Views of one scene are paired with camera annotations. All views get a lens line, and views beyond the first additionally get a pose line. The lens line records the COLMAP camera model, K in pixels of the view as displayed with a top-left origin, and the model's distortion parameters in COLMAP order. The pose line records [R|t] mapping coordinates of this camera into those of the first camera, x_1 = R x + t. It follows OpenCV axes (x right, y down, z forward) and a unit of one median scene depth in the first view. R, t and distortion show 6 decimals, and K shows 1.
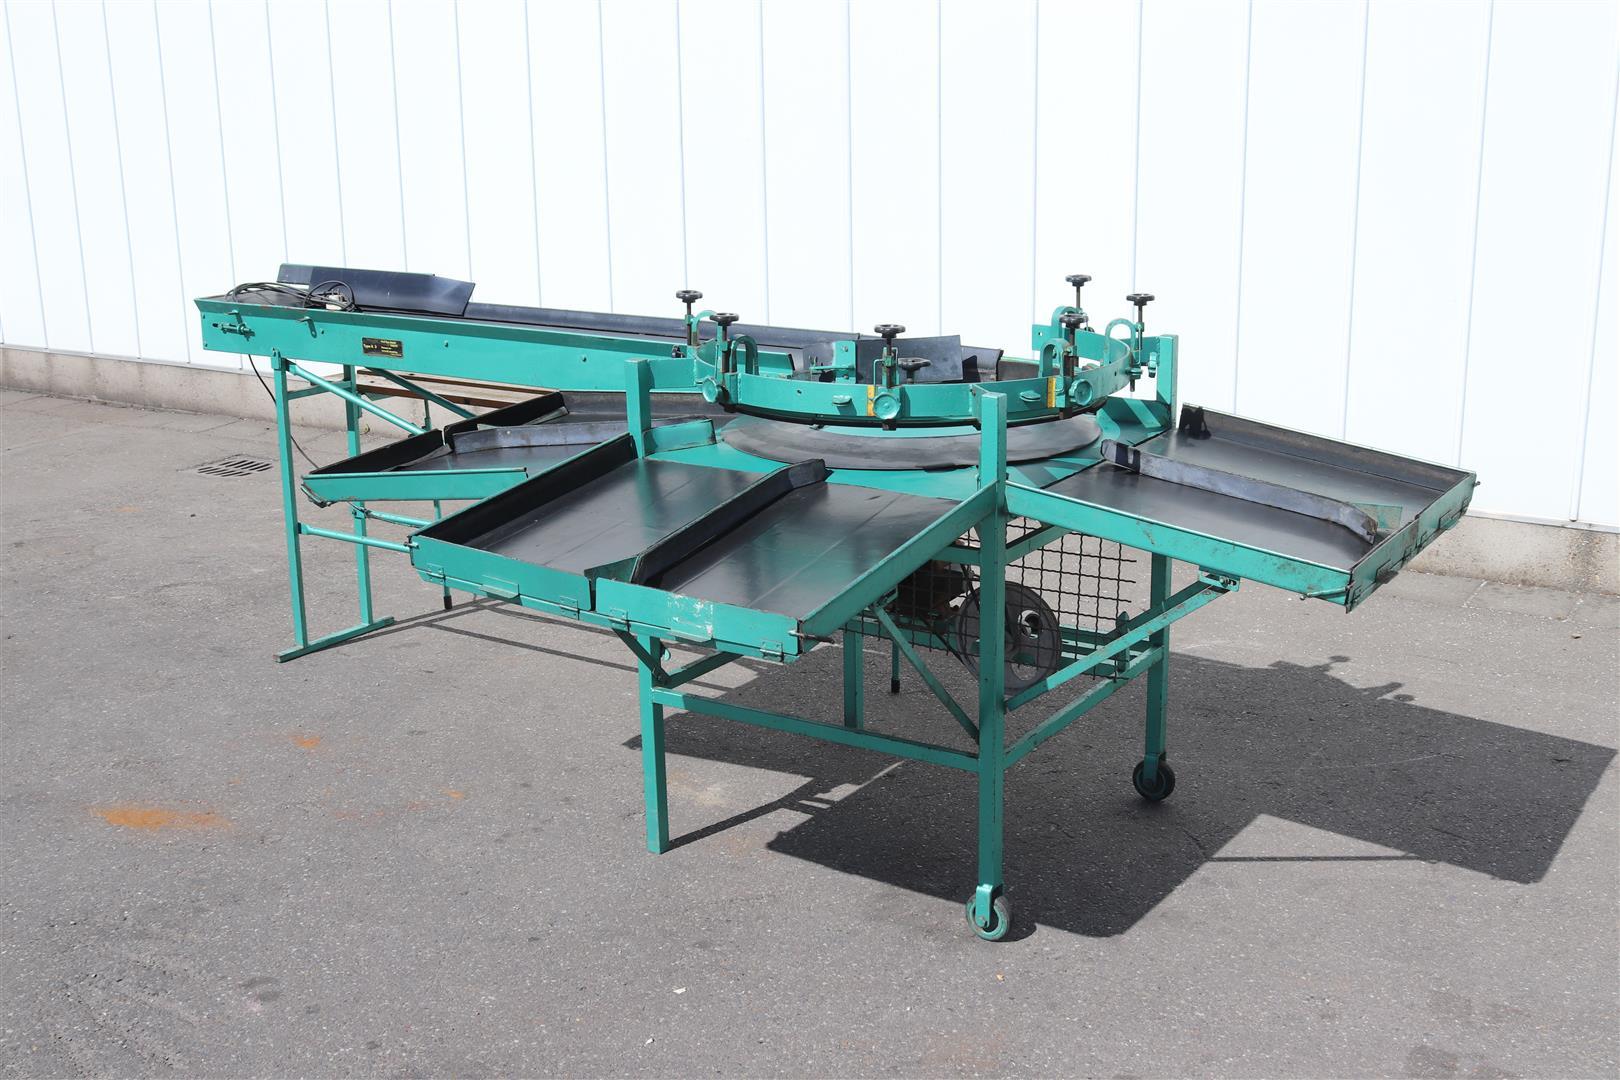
lens RADIAL K [[1831.0, 0, 810.0], [0, 1831.0, 540.0], [0, 0, 1]] dist [-0.083040, 0.029221]
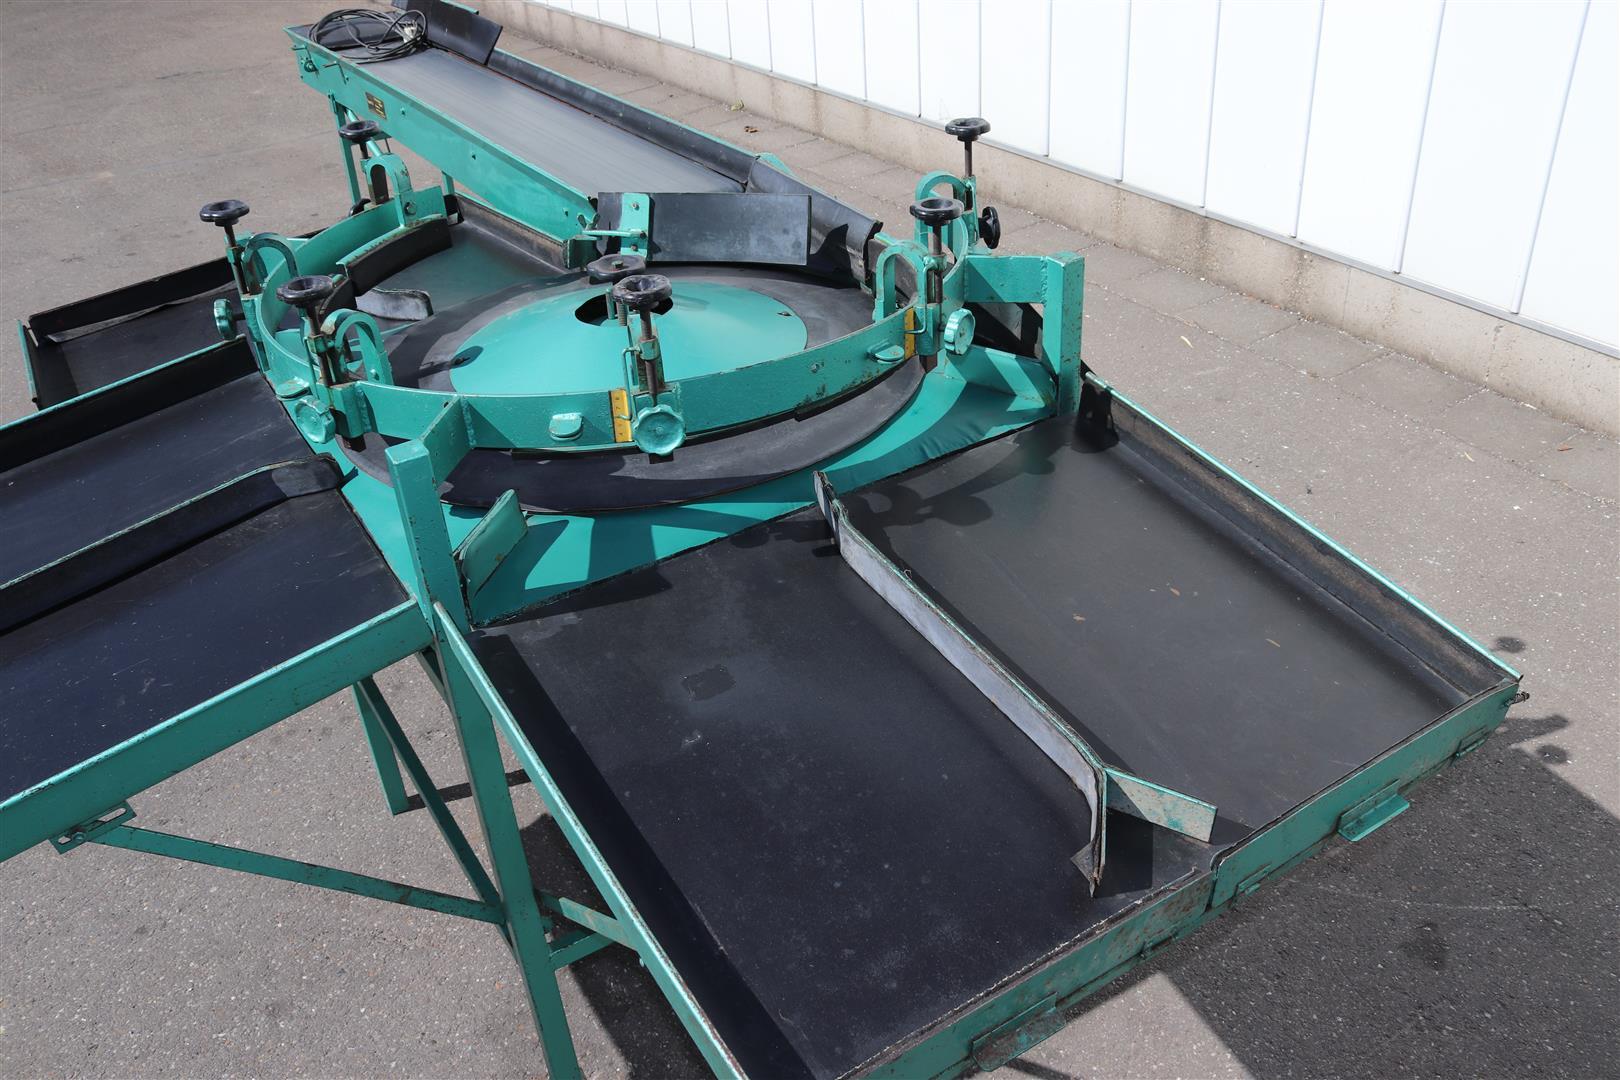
lens RADIAL K [[1354.8, 0, 816.9], [0, 1354.8, 538.6], [0, 0, 1]] dist [-0.195411, 0.235132]
pose [[0.909248, 0.193935, -0.368317, 0.293554], [-0.073255, 0.945577, 0.317047, -0.154069], [0.409759, -0.261293, 0.873970, 0.584450]]
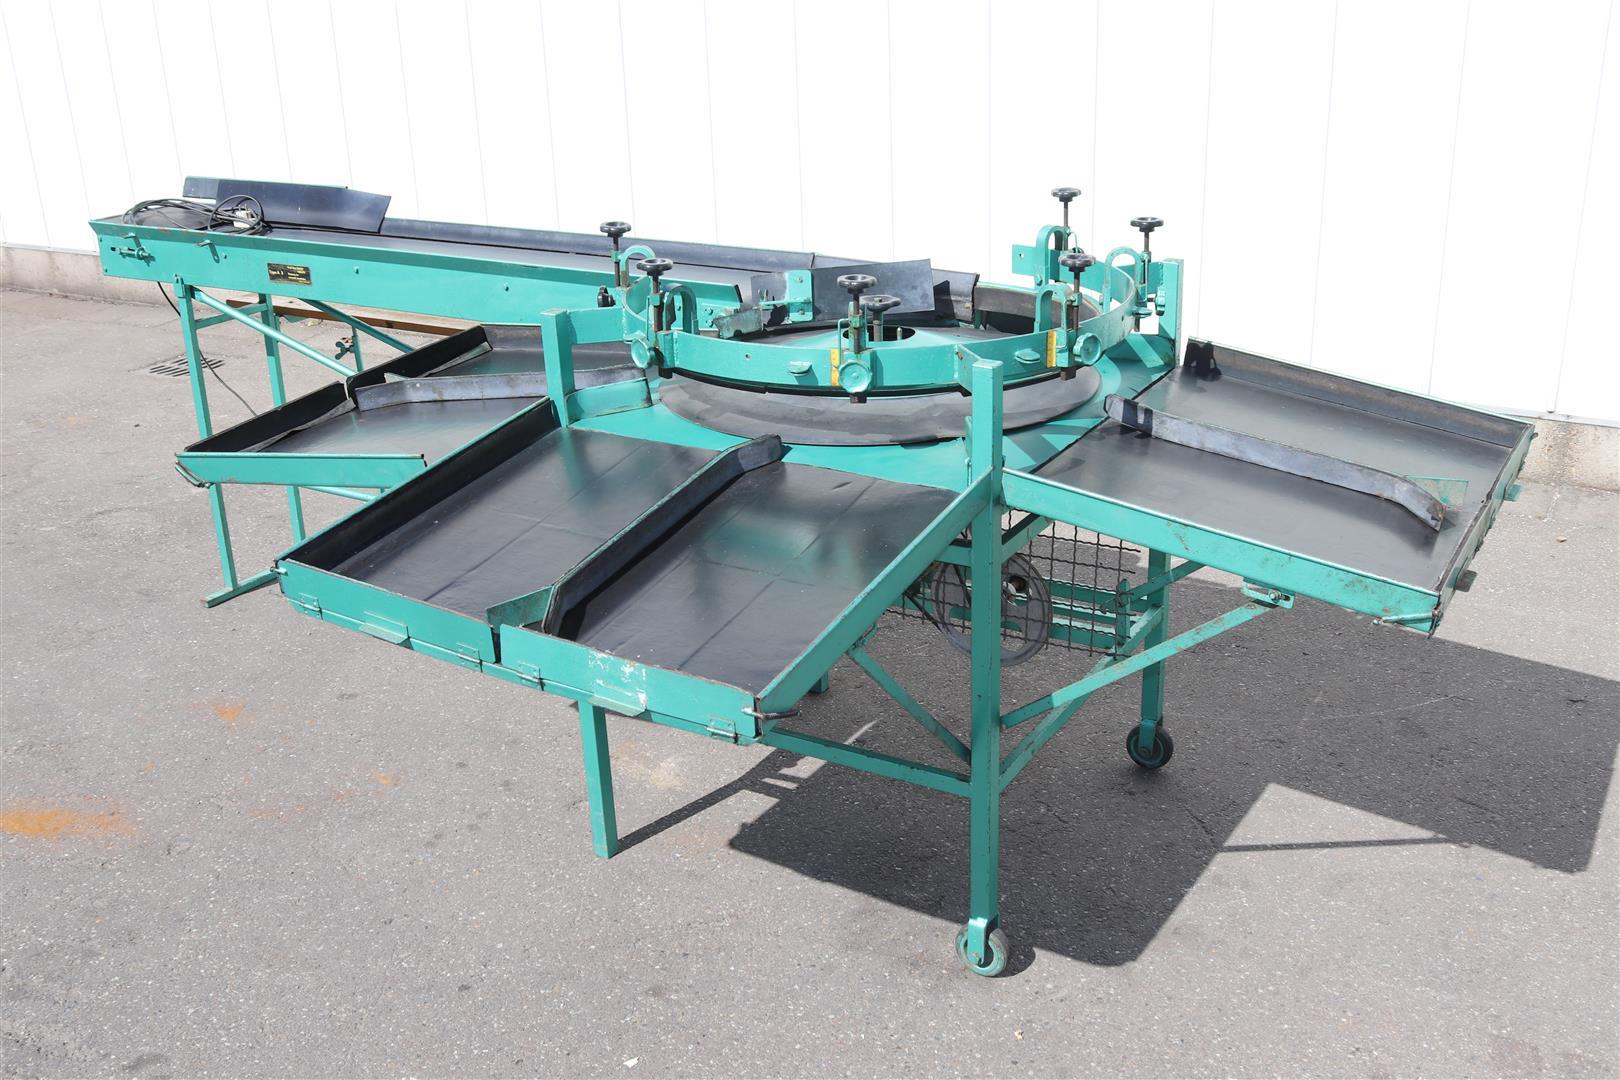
lens RADIAL K [[1610.3, 0, 808.3], [0, 1610.3, 545.1], [0, 0, 1]] dist [-0.123607, 0.117763]
pose [[0.999279, -0.028657, 0.024902, 0.000770], [0.025595, 0.992966, 0.115598, -0.069397], [-0.028040, -0.114877, 0.992984, 0.235370]]
